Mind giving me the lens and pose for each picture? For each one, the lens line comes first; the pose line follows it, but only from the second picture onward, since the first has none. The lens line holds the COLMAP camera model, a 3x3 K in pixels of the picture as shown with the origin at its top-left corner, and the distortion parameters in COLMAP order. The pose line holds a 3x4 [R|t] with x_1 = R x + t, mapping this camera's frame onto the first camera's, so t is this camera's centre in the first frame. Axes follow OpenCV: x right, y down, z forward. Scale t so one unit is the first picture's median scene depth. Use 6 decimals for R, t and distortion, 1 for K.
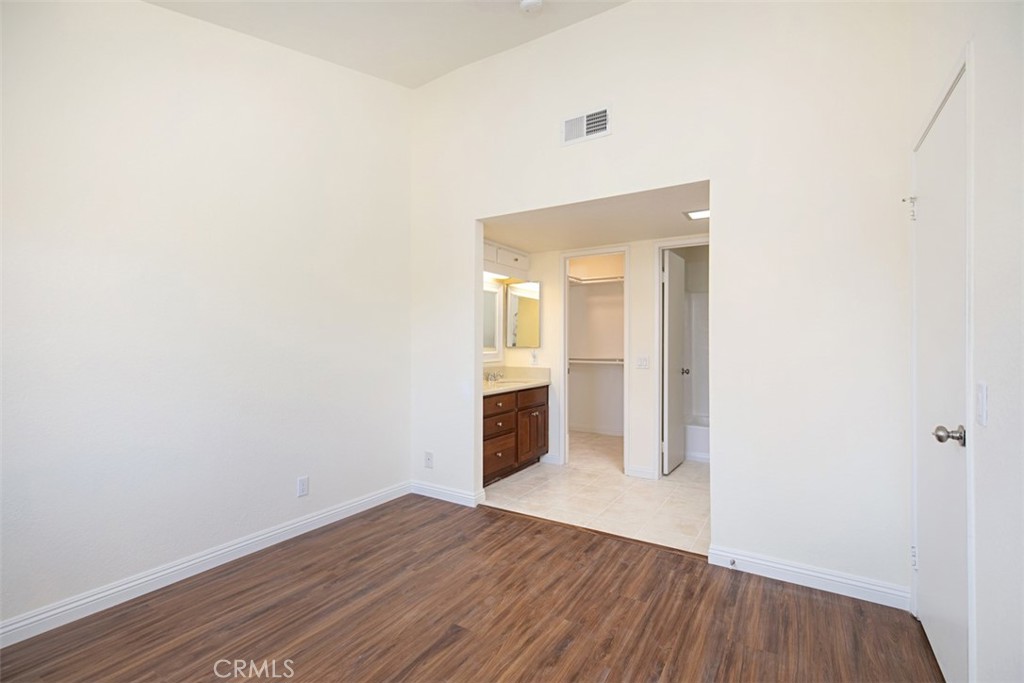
lens RADIAL K [[462.6, 0, 509.0], [0, 462.6, 336.7], [0, 0, 1]] dist [0.003878, -0.000286]
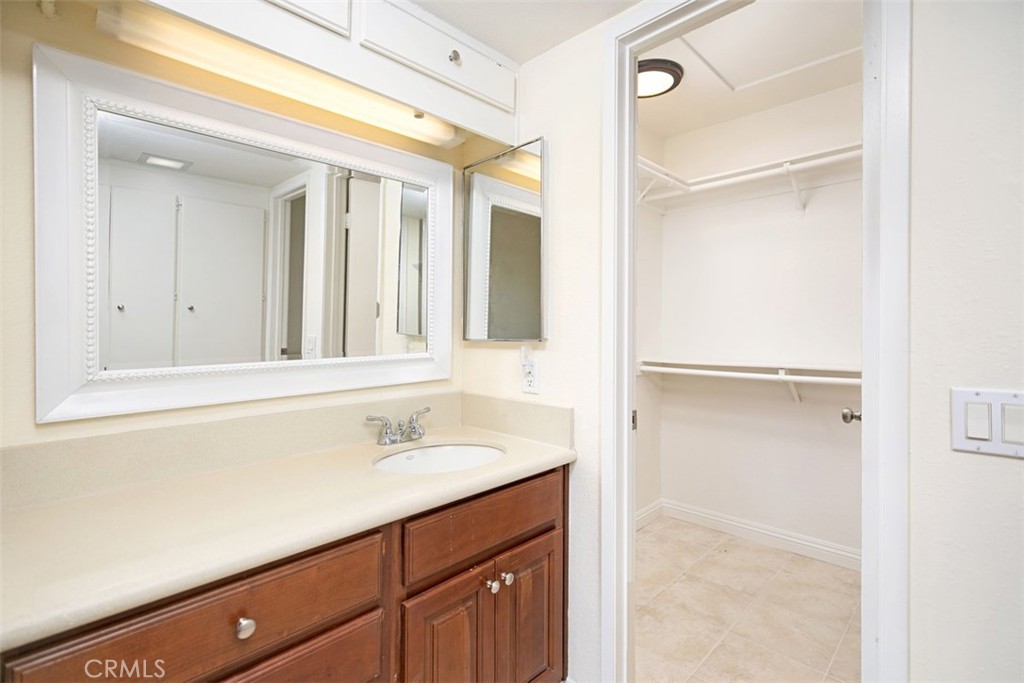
lens RADIAL K [[470.2, 0, 511.1], [0, 470.2, 334.3], [0, 0, 1]] dist [0.002509, 0.000020]
pose [[0.976015, -0.001693, -0.217695, 0.130835], [0.005478, 0.999844, 0.016784, 0.013768], [0.217633, -0.017574, 0.975872, 0.766723]]
